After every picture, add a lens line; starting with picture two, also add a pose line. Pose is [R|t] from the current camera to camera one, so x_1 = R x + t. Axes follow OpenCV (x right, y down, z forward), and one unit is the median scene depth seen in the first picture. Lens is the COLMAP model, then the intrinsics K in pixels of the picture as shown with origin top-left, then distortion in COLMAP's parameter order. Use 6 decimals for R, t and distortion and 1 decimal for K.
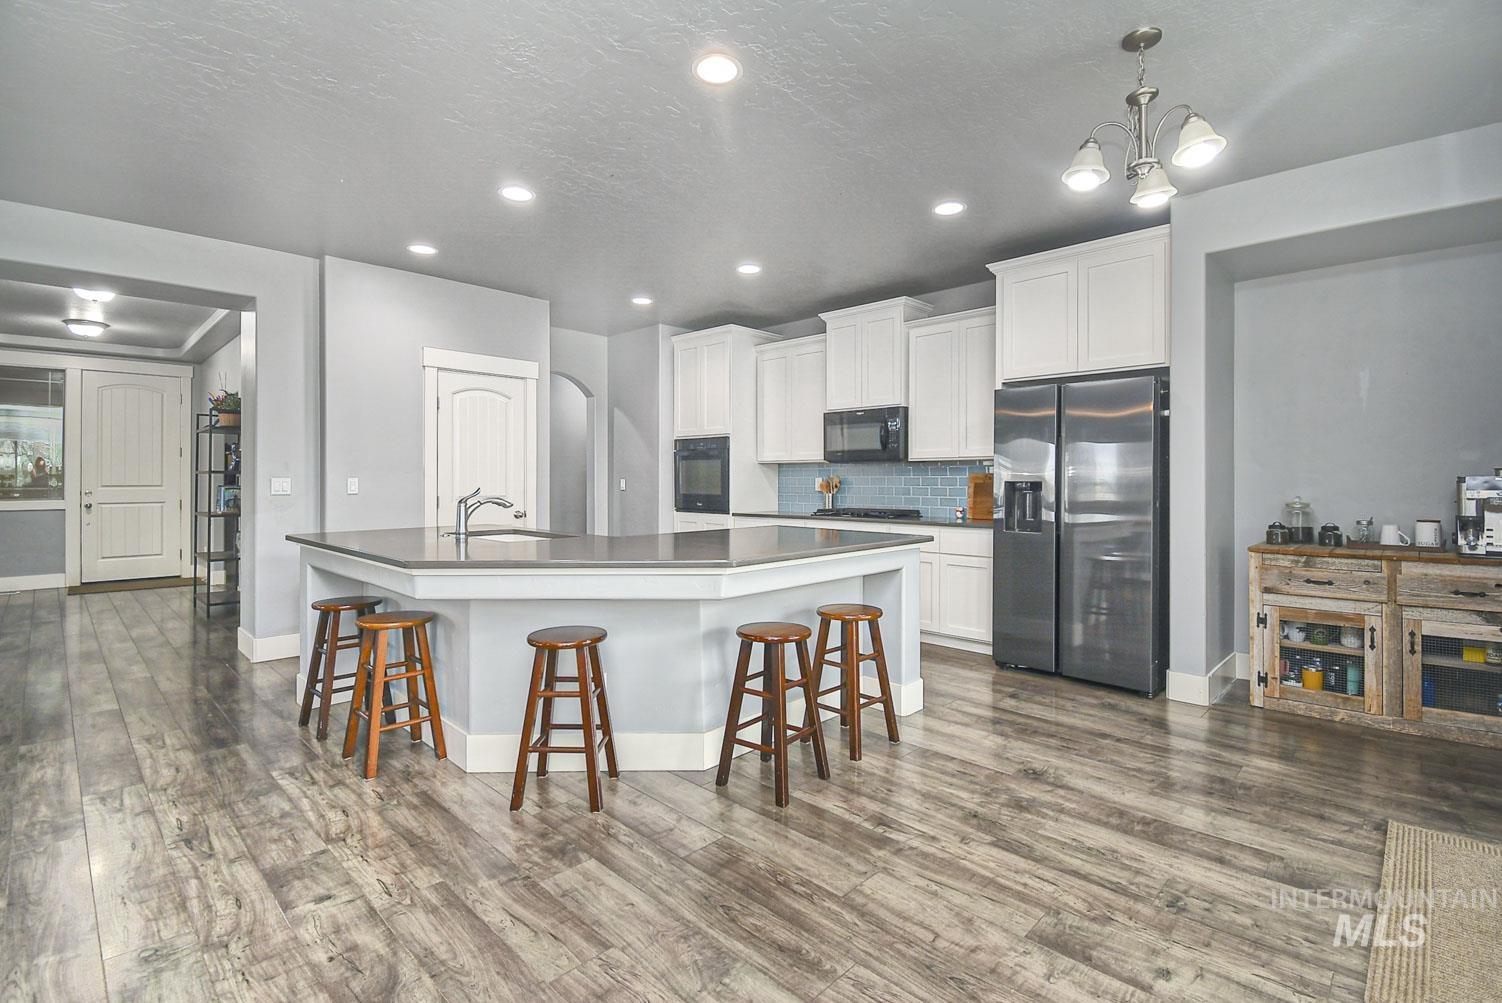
lens RADIAL K [[695.4, 0, 746.0], [0, 695.4, 480.5], [0, 0, 1]] dist [0.011946, -0.019962]
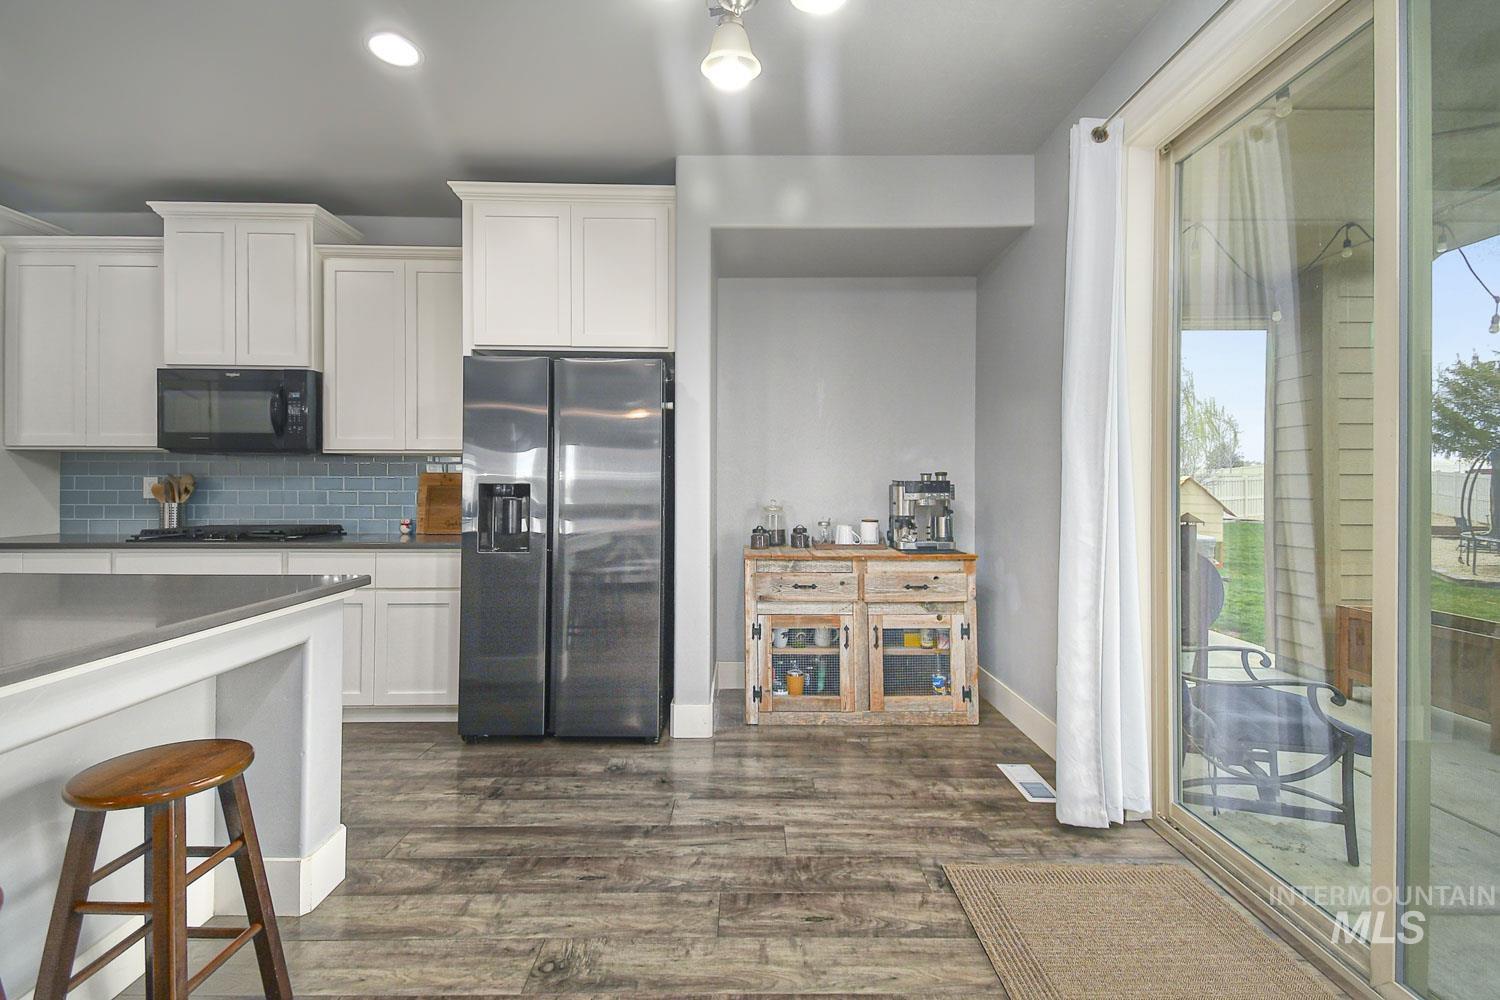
lens RADIAL K [[661.5, 0, 750.3], [0, 661.5, 484.6], [0, 0, 1]] dist [0.037290, -0.015658]
pose [[0.701888, 0.002063, 0.712285, 0.092328], [-0.004038, 0.999991, 0.001083, 0.000266], [-0.712276, -0.003636, 0.701890, 0.372914]]
